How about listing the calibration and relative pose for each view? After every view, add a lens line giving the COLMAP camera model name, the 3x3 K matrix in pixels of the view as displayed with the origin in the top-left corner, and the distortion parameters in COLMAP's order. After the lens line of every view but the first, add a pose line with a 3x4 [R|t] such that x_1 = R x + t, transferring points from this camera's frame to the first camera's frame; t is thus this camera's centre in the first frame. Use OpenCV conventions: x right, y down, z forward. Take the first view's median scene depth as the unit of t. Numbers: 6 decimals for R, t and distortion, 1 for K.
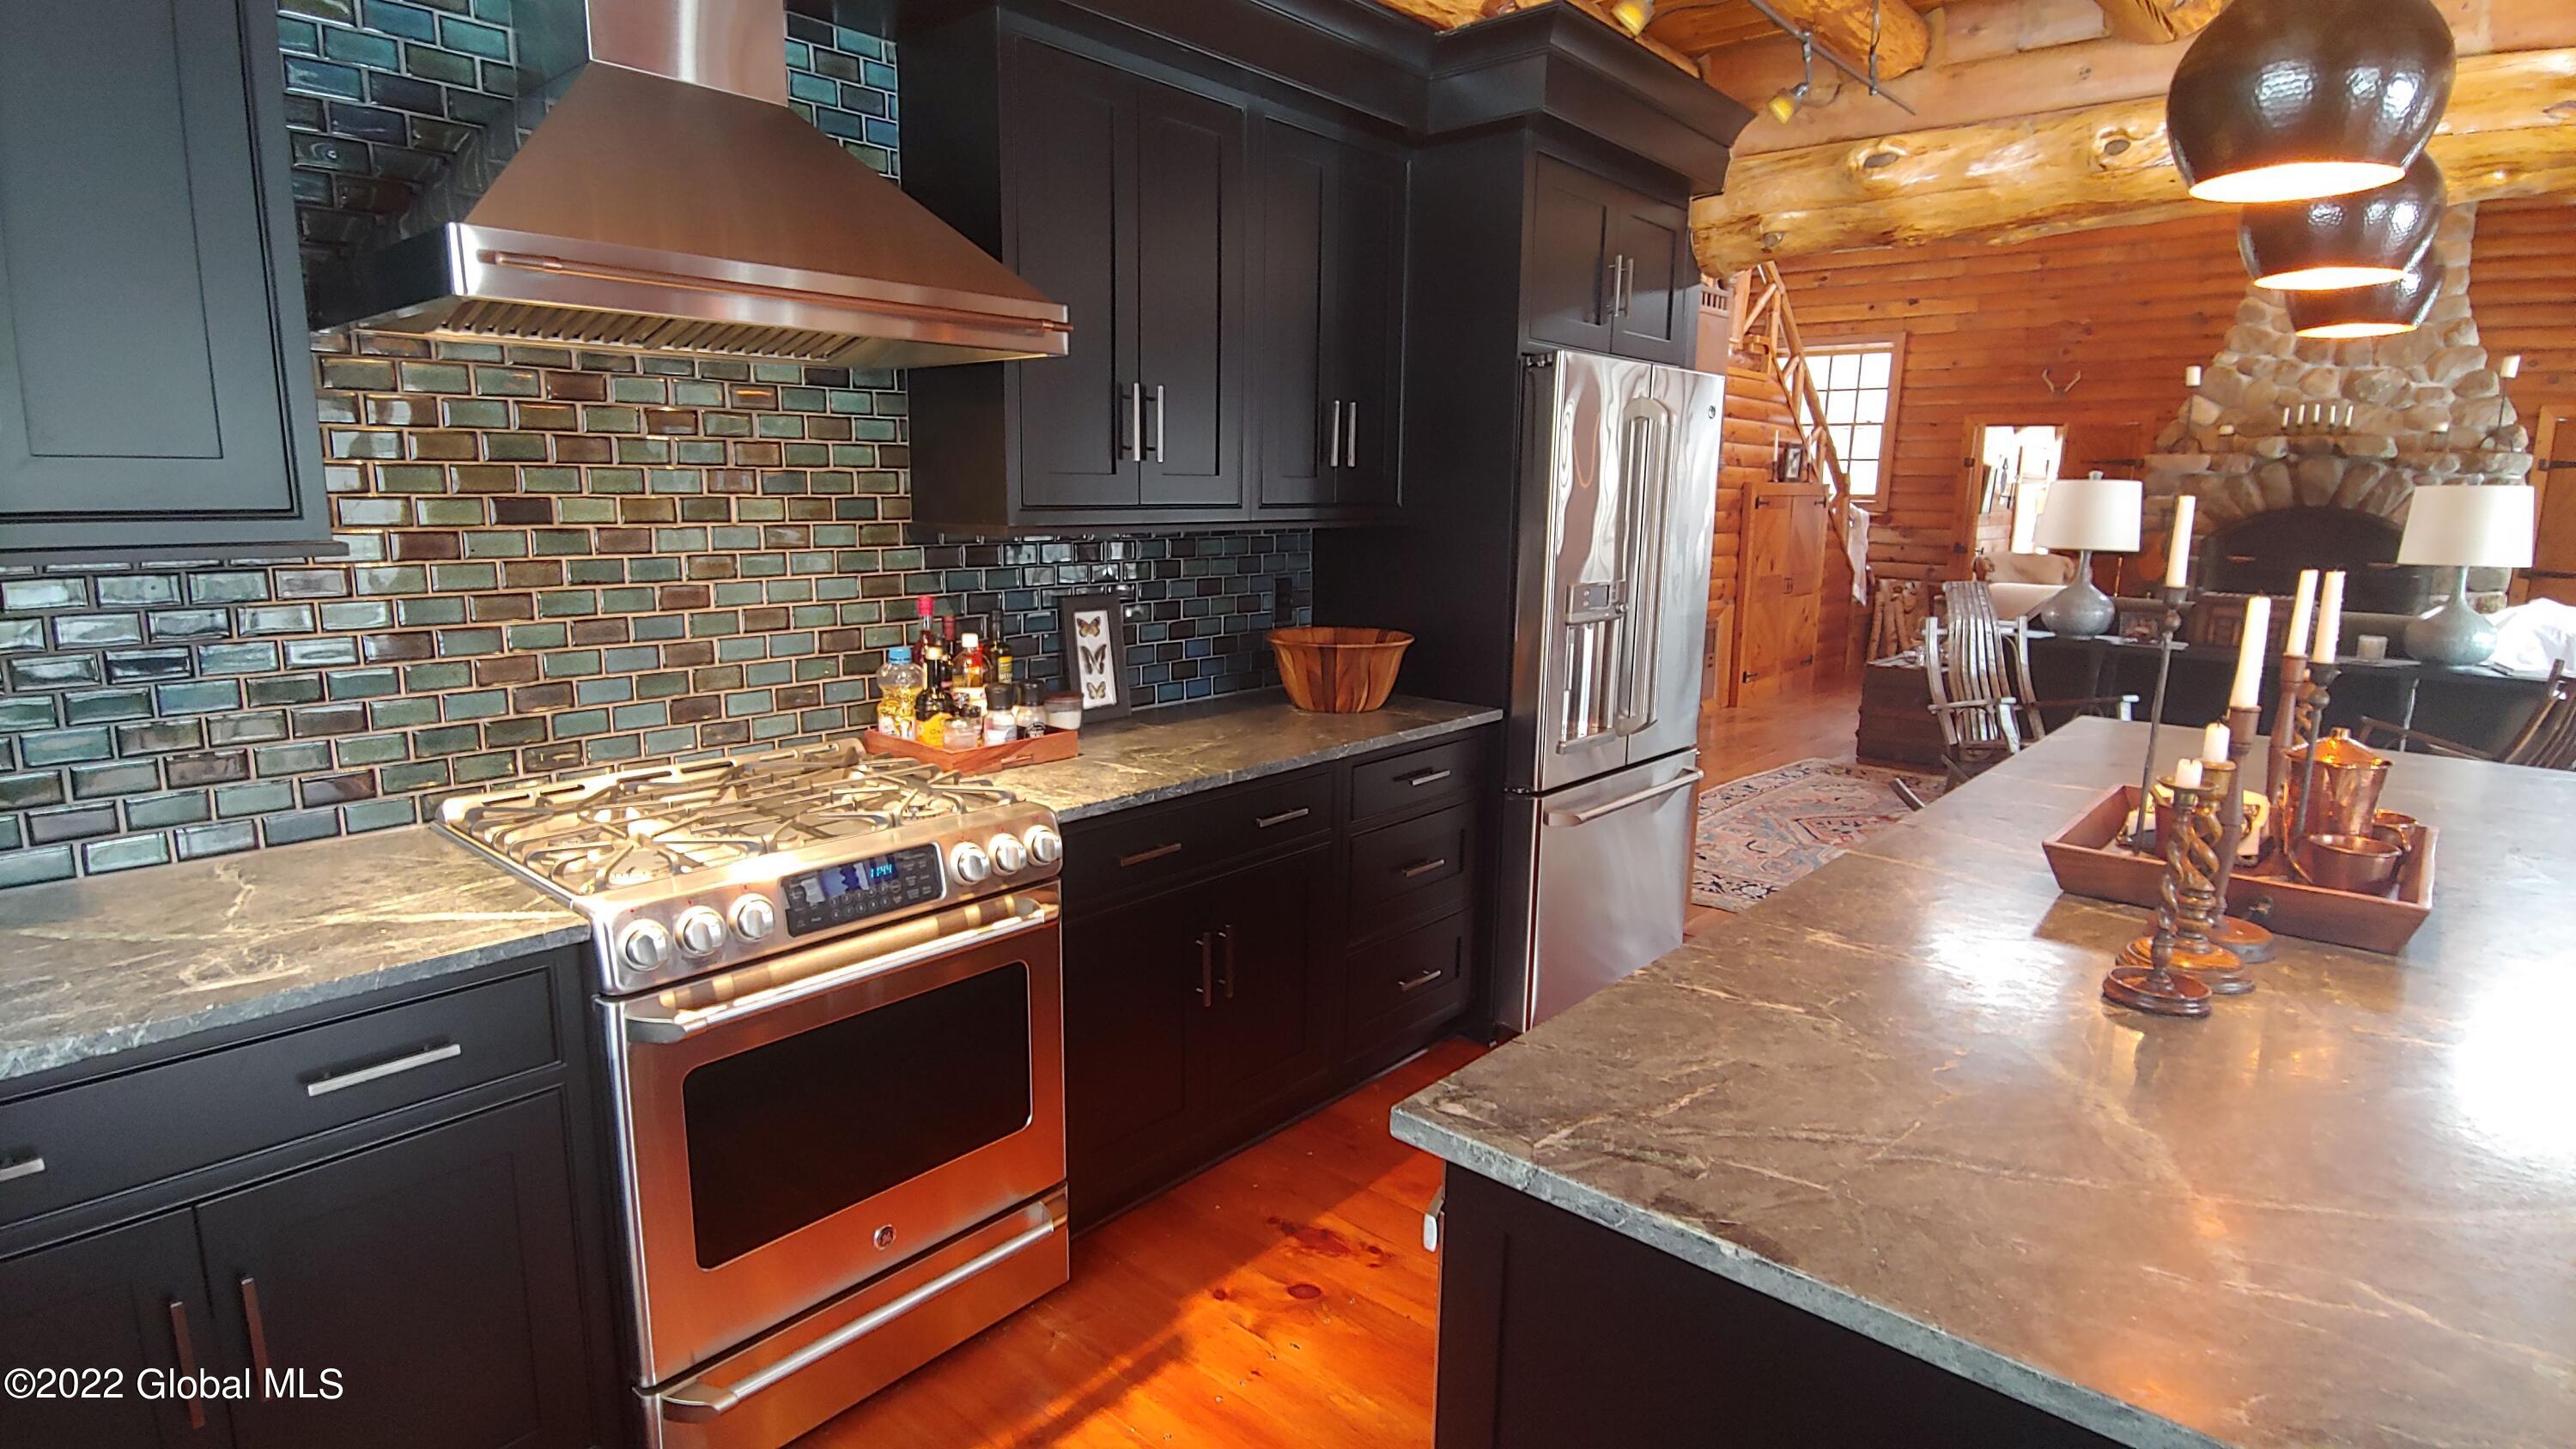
lens RADIAL K [[1287.2, 0, 1274.2], [0, 1287.2, 716.2], [0, 0, 1]] dist [0.003098, -0.020302]
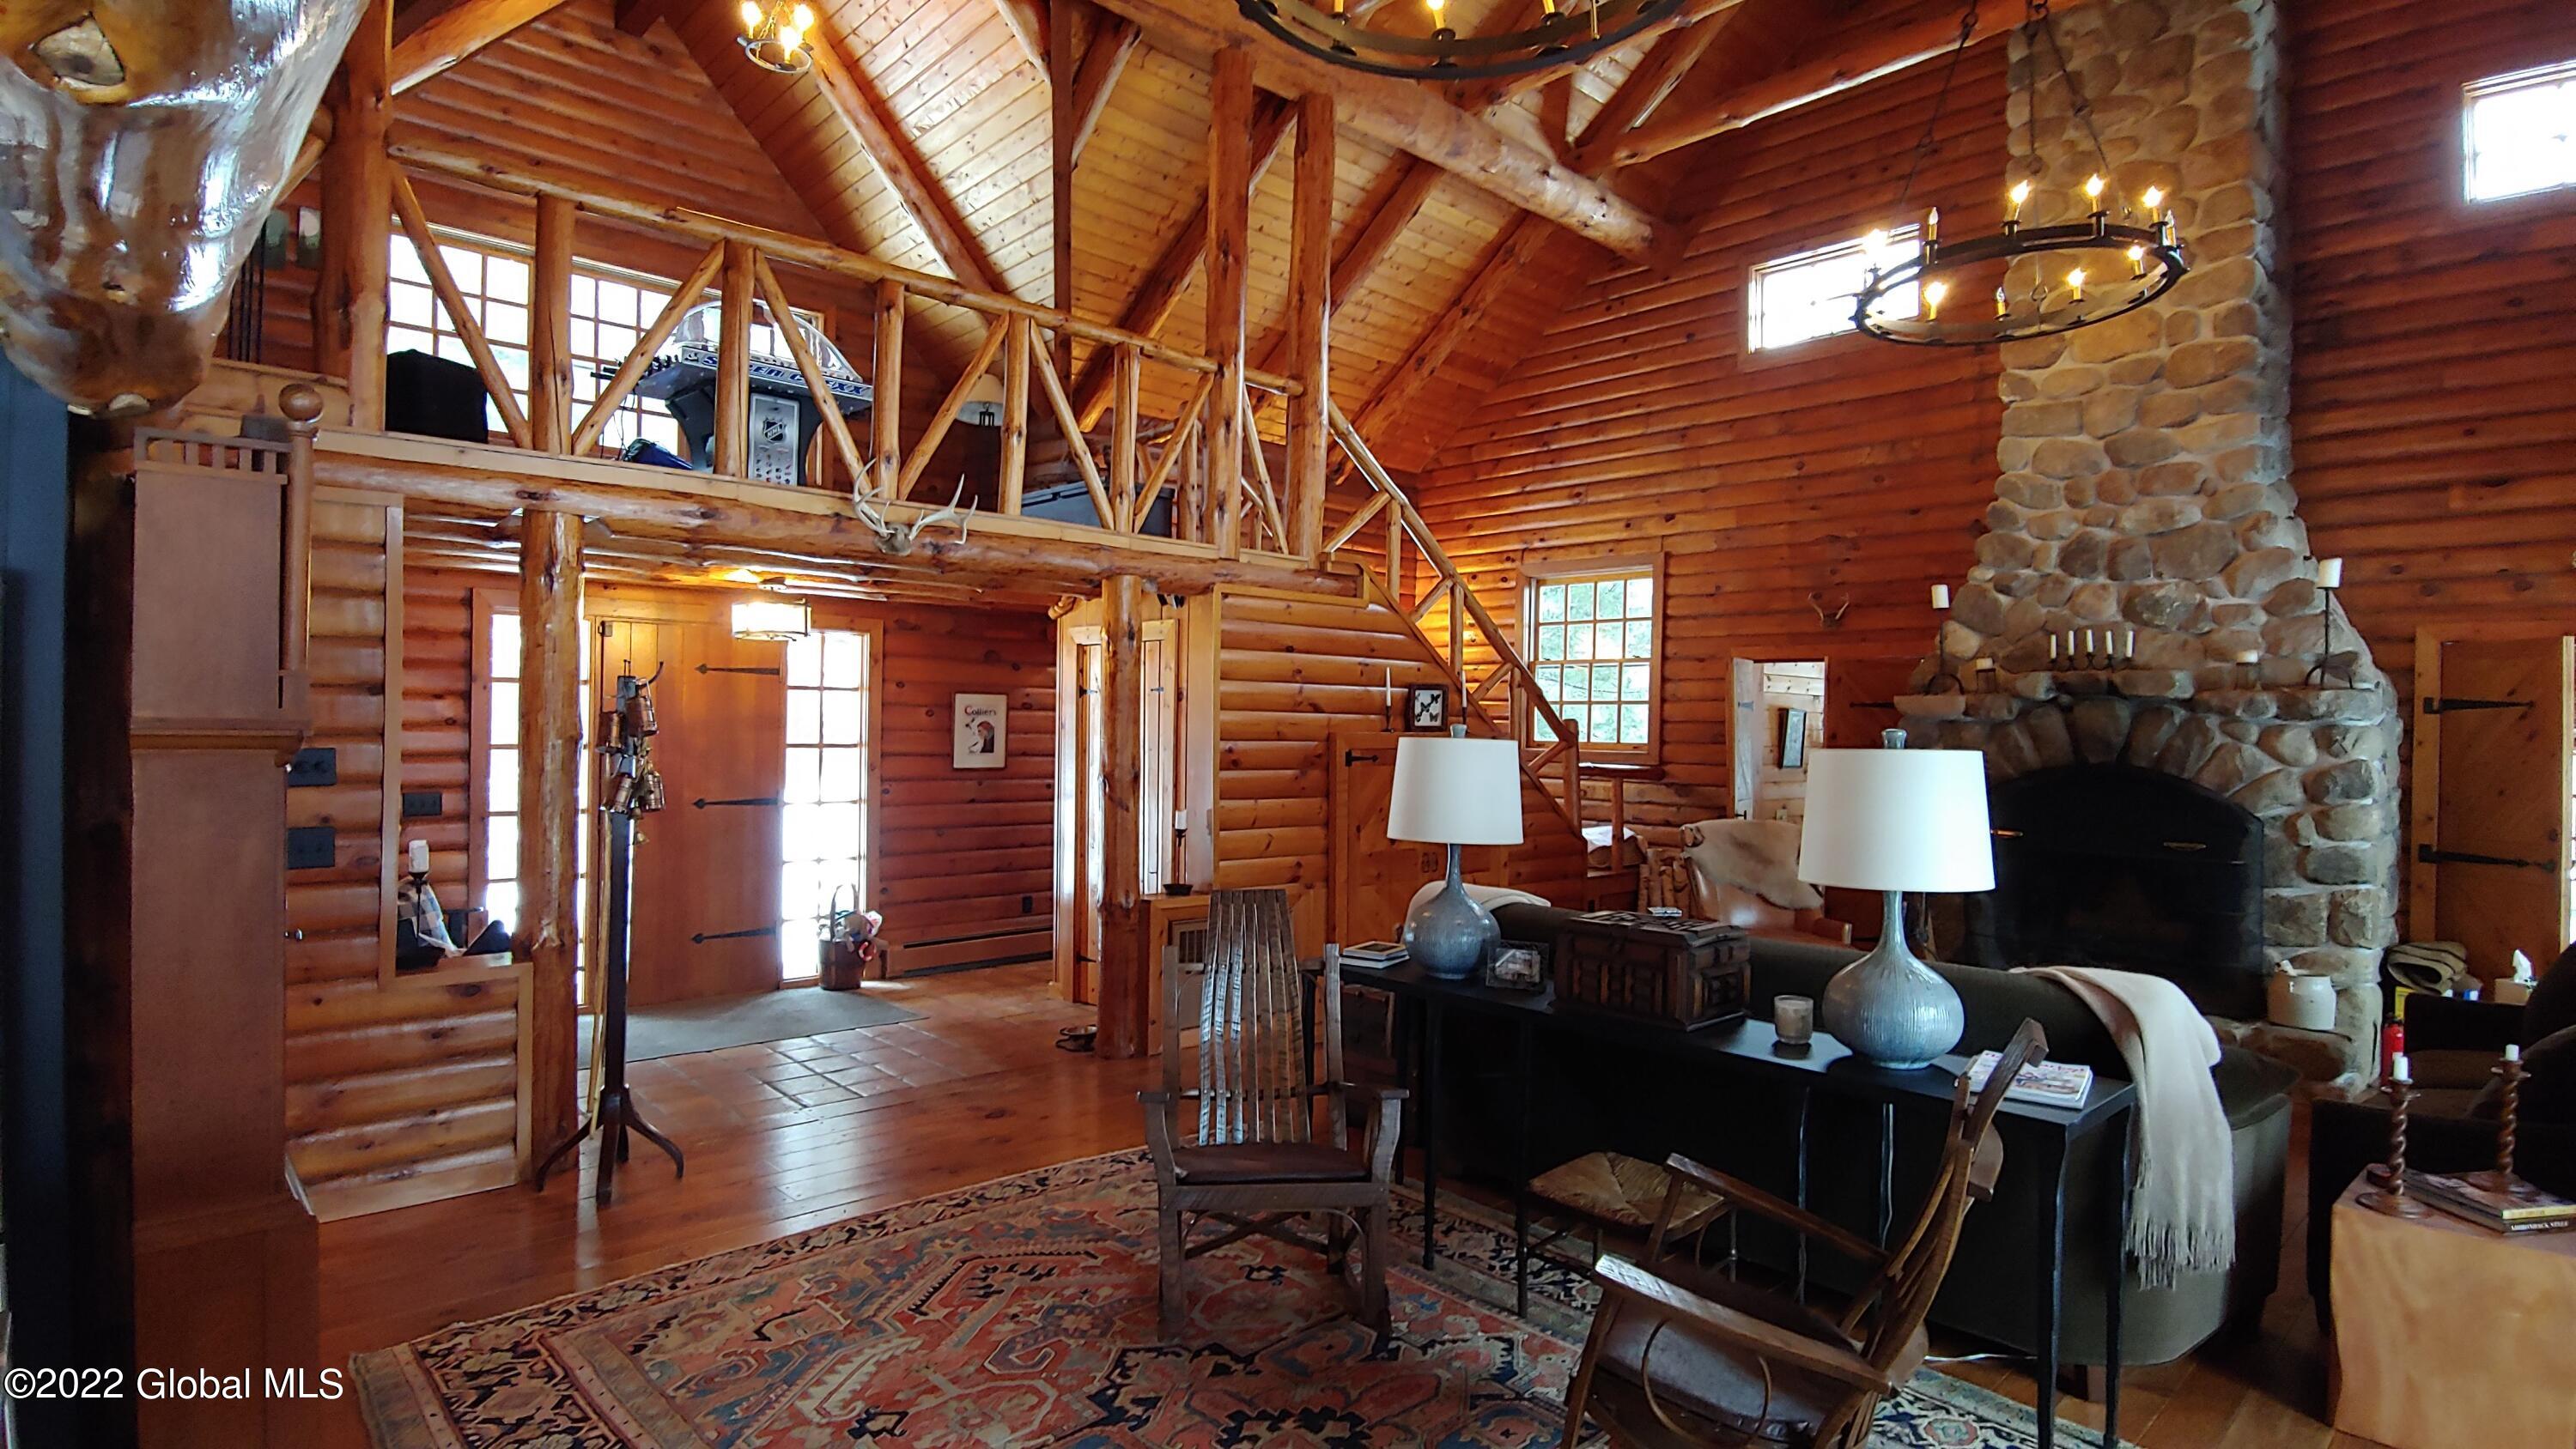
lens RADIAL K [[1287.2, 0, 1274.2], [0, 1287.2, 716.2], [0, 0, 1]] dist [0.003098, -0.020302]
pose [[0.994590, -0.003567, -0.103817, 1.249632], [-0.014814, 0.984326, -0.175736, -0.158337], [0.102817, 0.176323, 0.978948, 0.639511]]
